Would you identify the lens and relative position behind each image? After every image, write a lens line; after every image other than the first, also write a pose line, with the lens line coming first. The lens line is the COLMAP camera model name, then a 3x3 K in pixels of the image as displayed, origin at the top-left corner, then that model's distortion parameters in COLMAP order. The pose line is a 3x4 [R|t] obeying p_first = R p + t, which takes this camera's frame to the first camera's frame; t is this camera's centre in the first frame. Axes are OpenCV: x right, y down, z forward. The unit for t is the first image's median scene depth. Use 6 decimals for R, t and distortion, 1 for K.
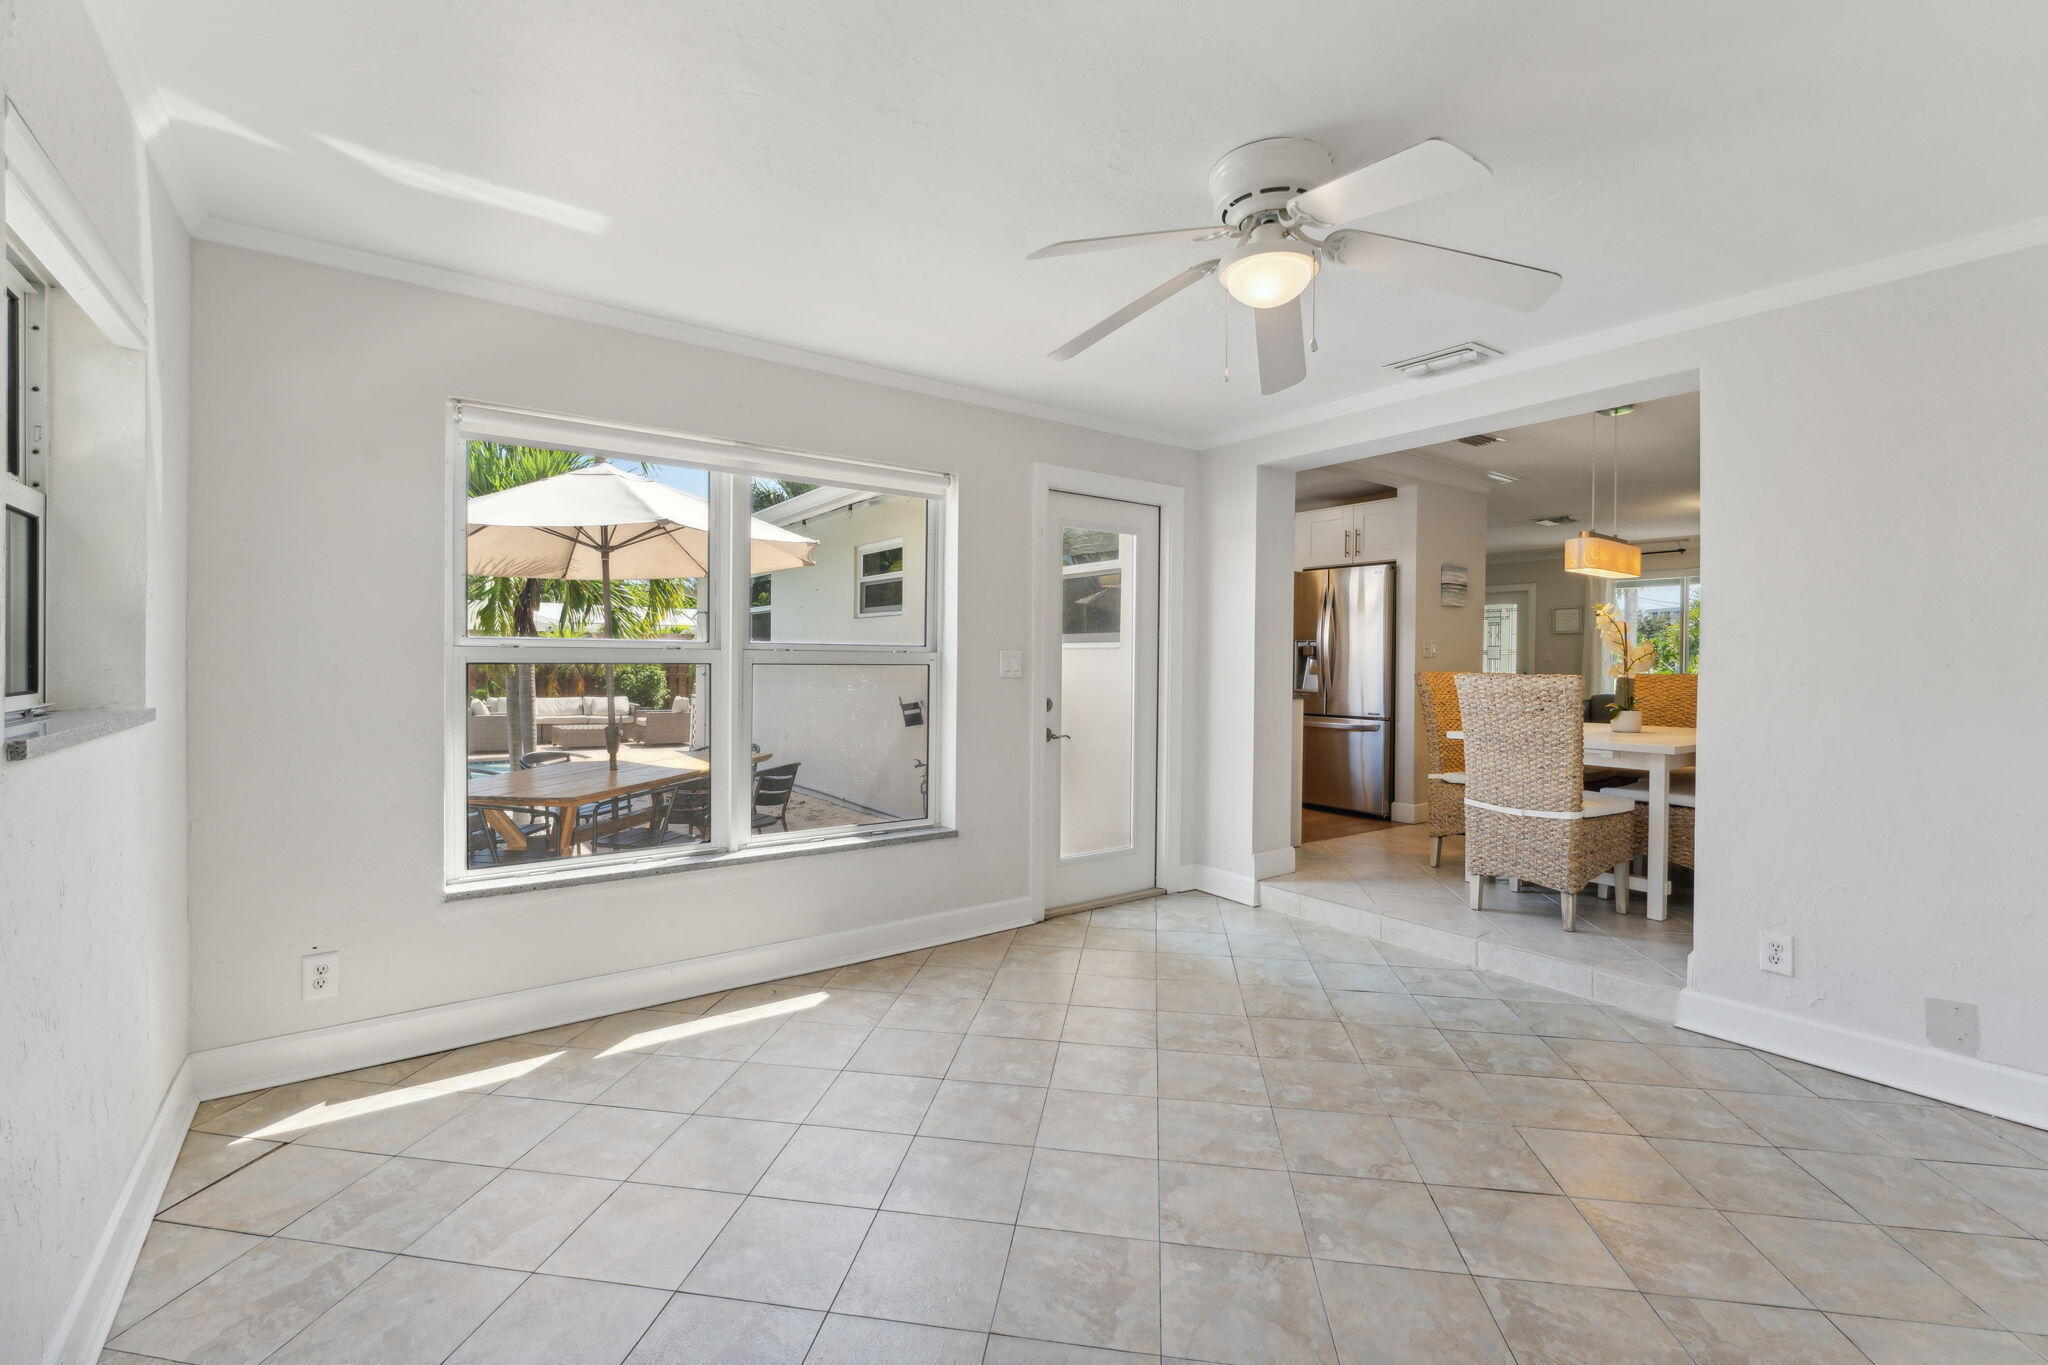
lens RADIAL K [[851.3, 0, 1035.0], [0, 851.3, 693.8], [0, 0, 1]] dist [-0.002546, -0.000613]
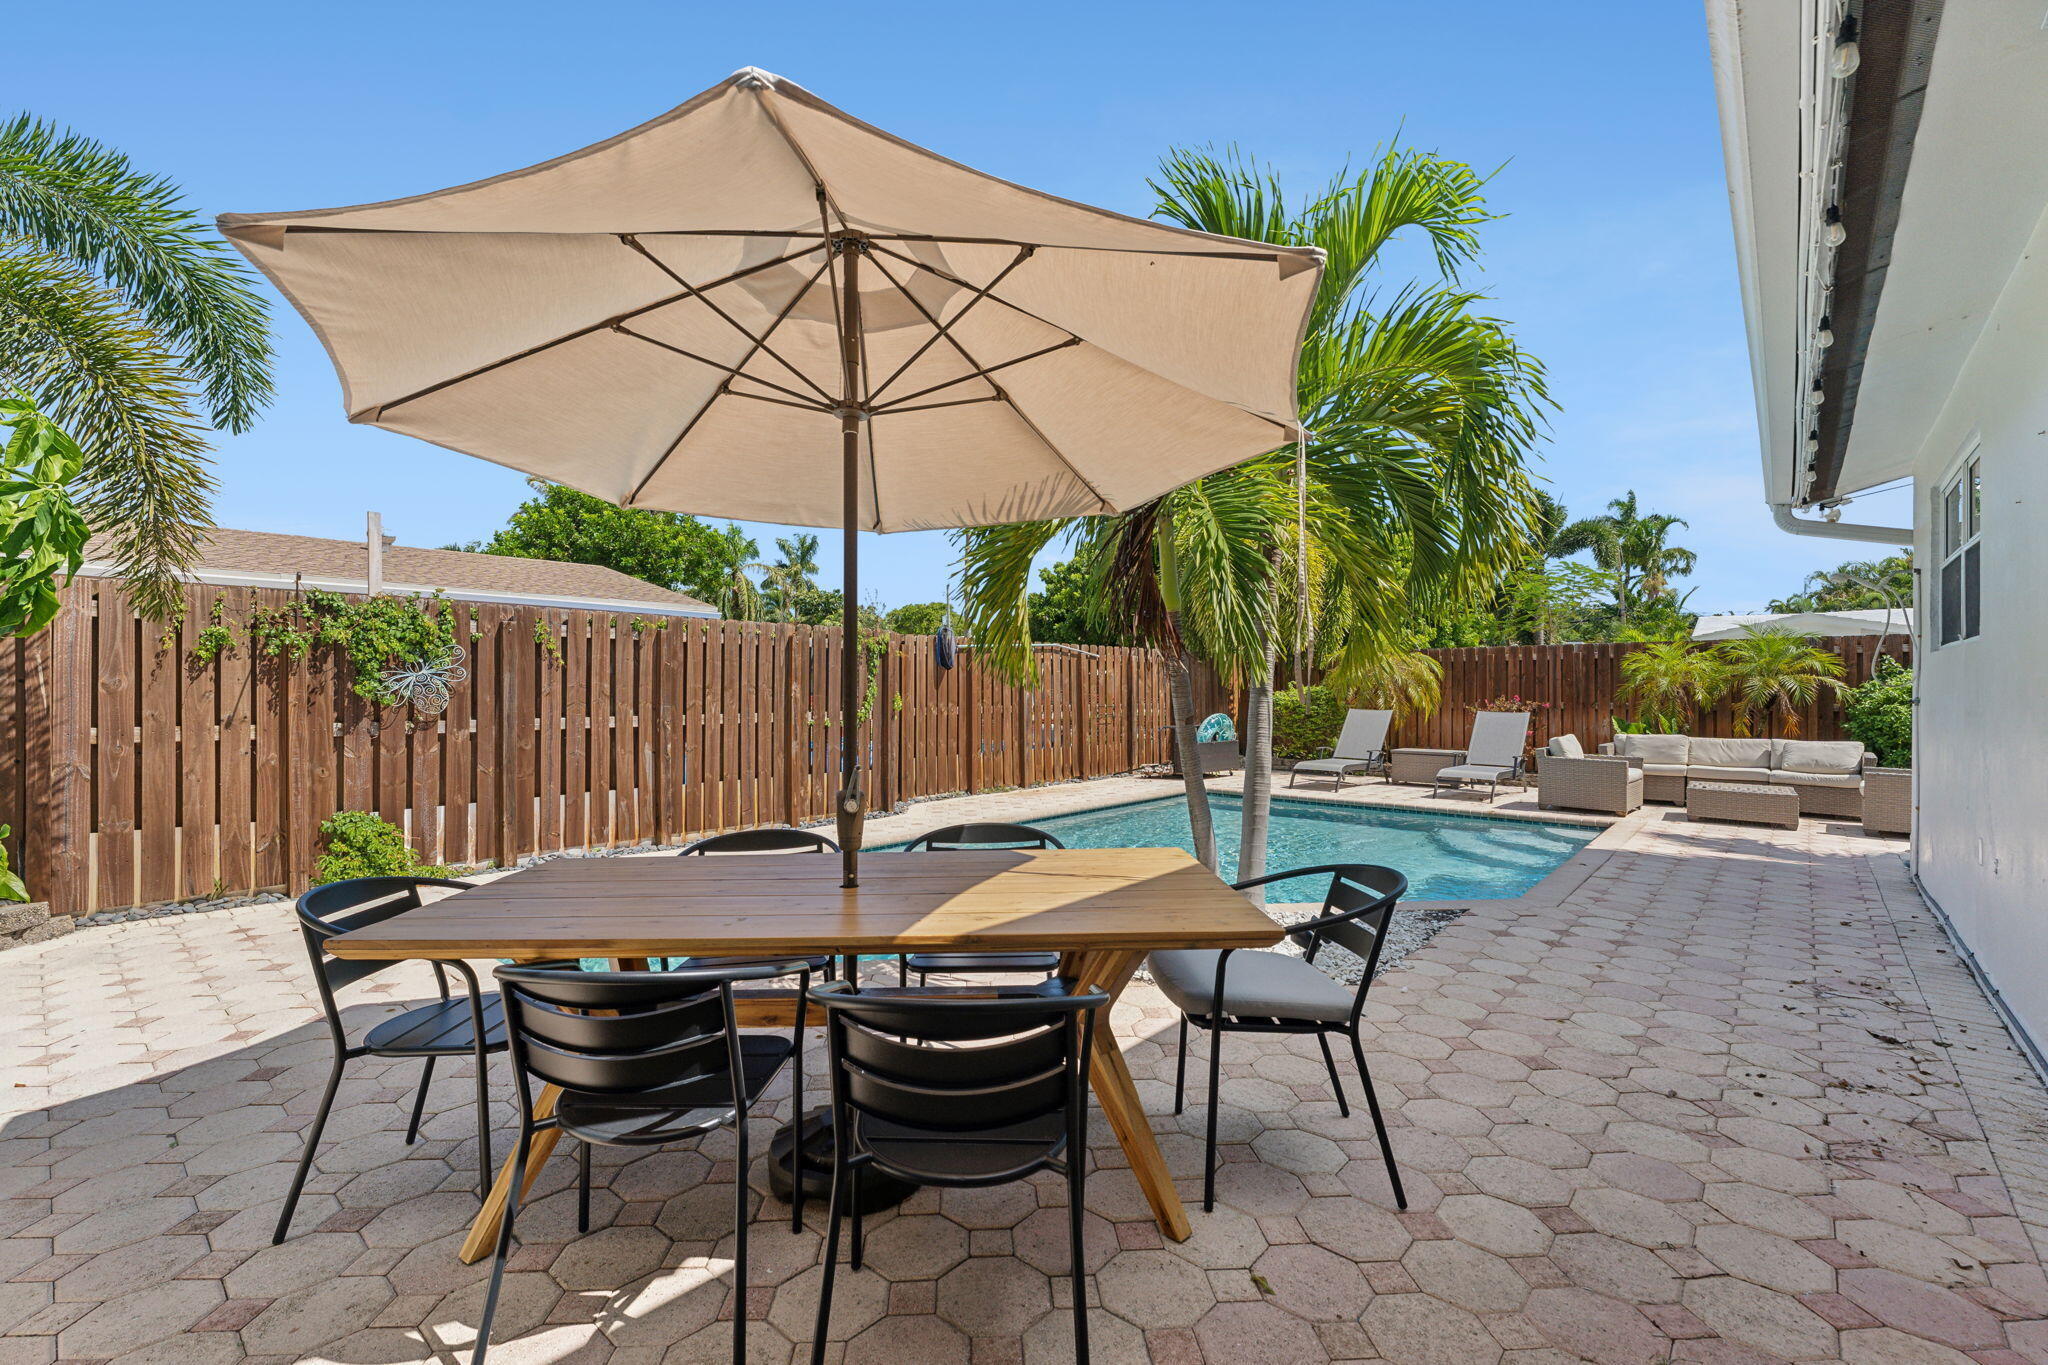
lens RADIAL K [[921.3, 0, 1024.0], [0, 921.3, 682.5], [0, 0, 1]] dist [0.000061, 0.000305]
pose [[0.243381, -0.012594, -0.969849, 0.014396], [-0.036568, 0.999086, -0.022150, -0.016978], [0.969241, 0.040856, 0.242698, 1.523426]]
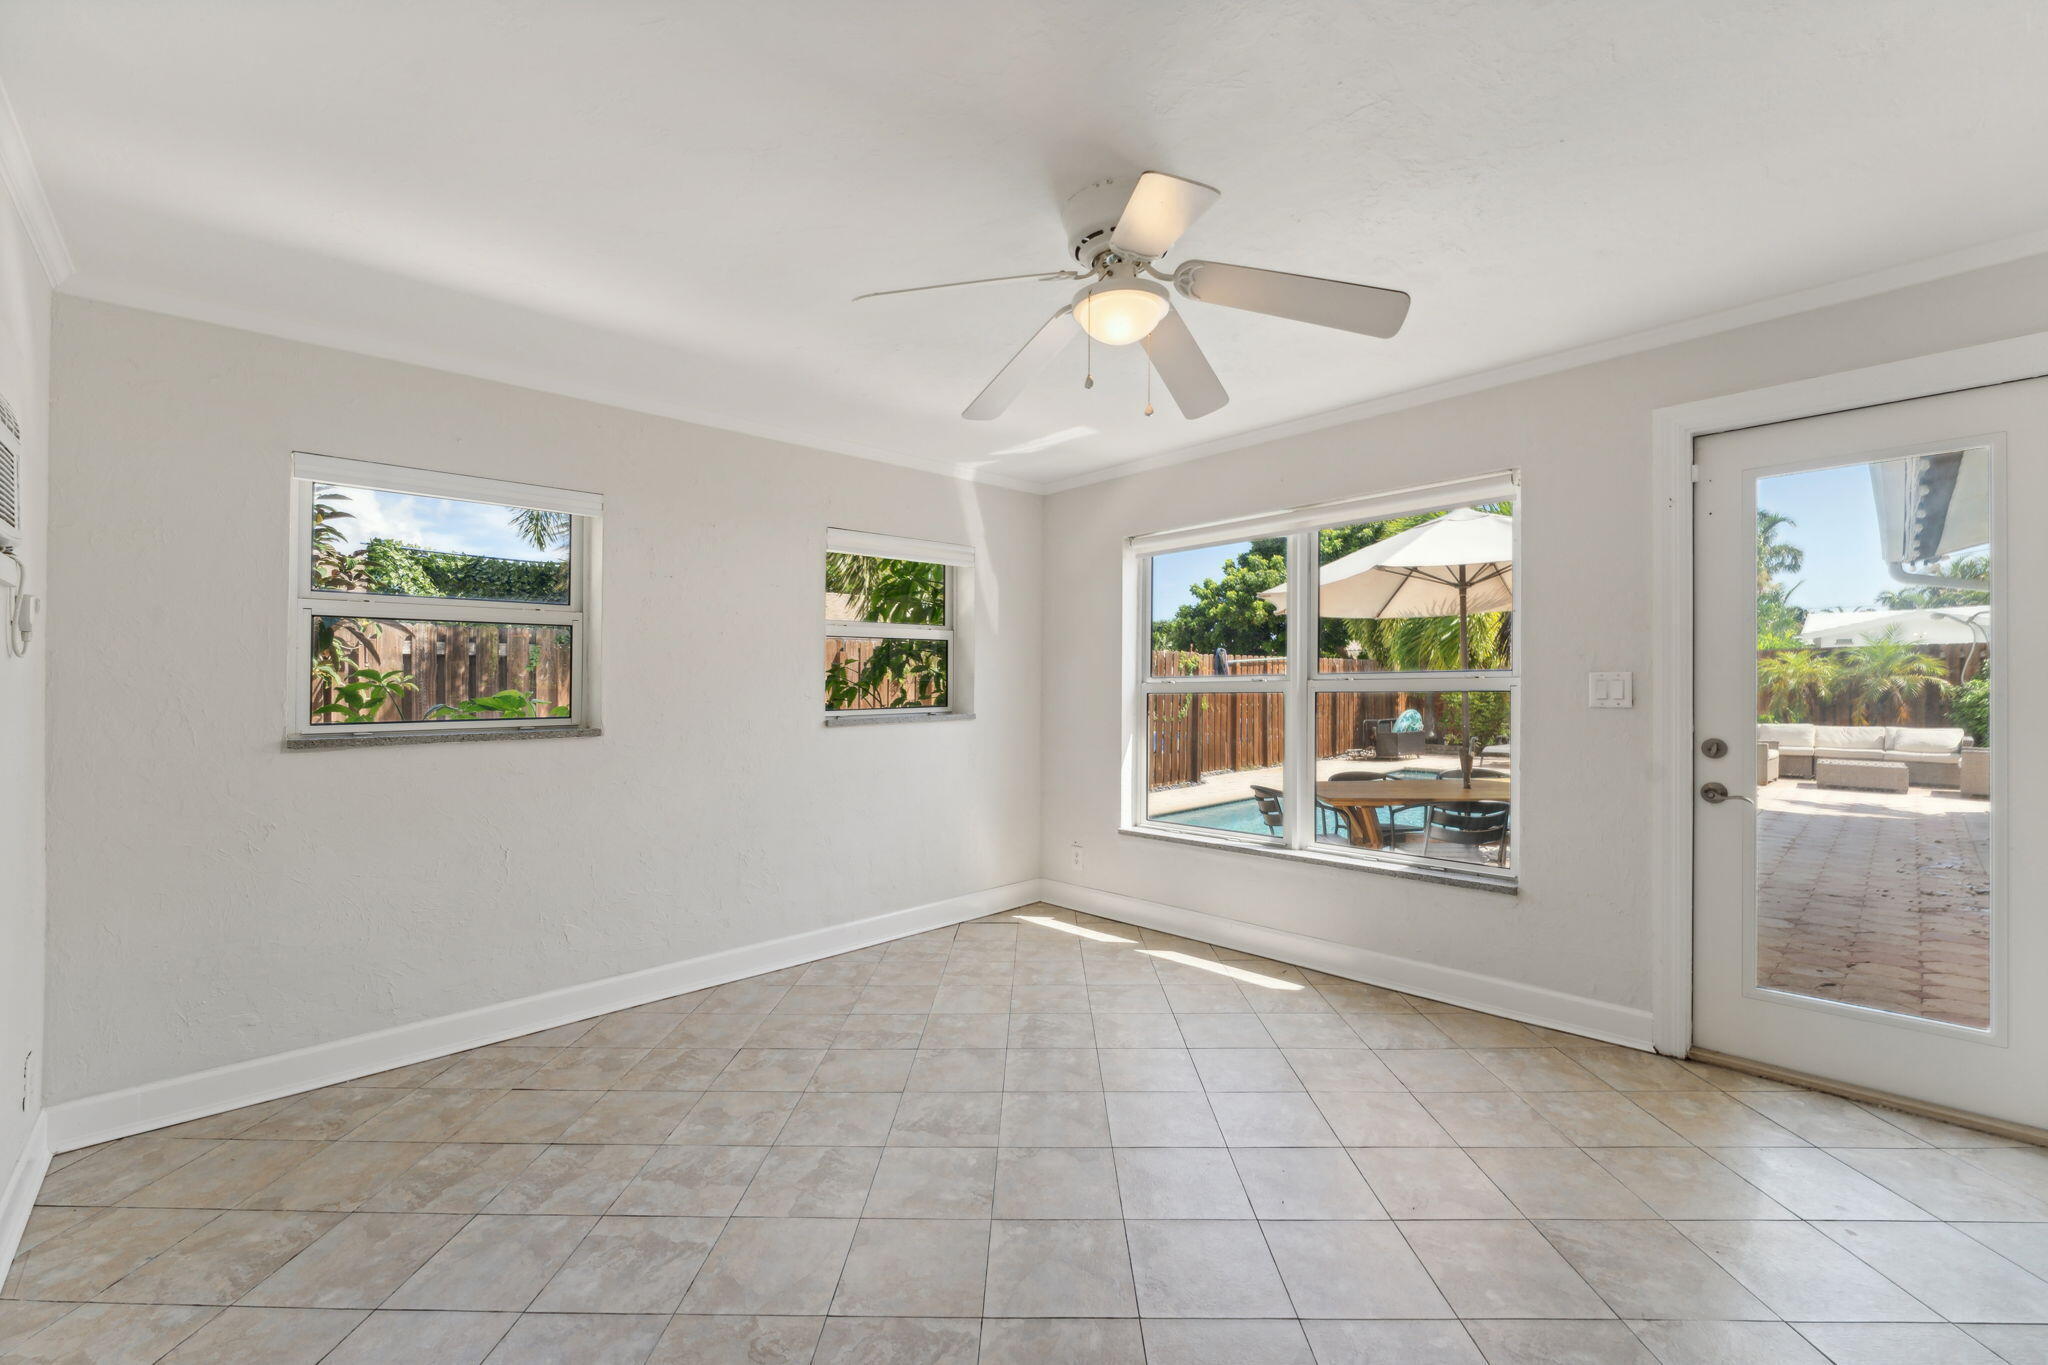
lens RADIAL K [[851.3, 0, 1035.0], [0, 851.3, 693.8], [0, 0, 1]] dist [-0.002546, -0.000613]
pose [[0.142700, -0.001306, -0.989765, 0.783823], [-0.025482, 0.999663, -0.004993, -0.017339], [0.989438, 0.025933, 0.142618, 0.472457]]
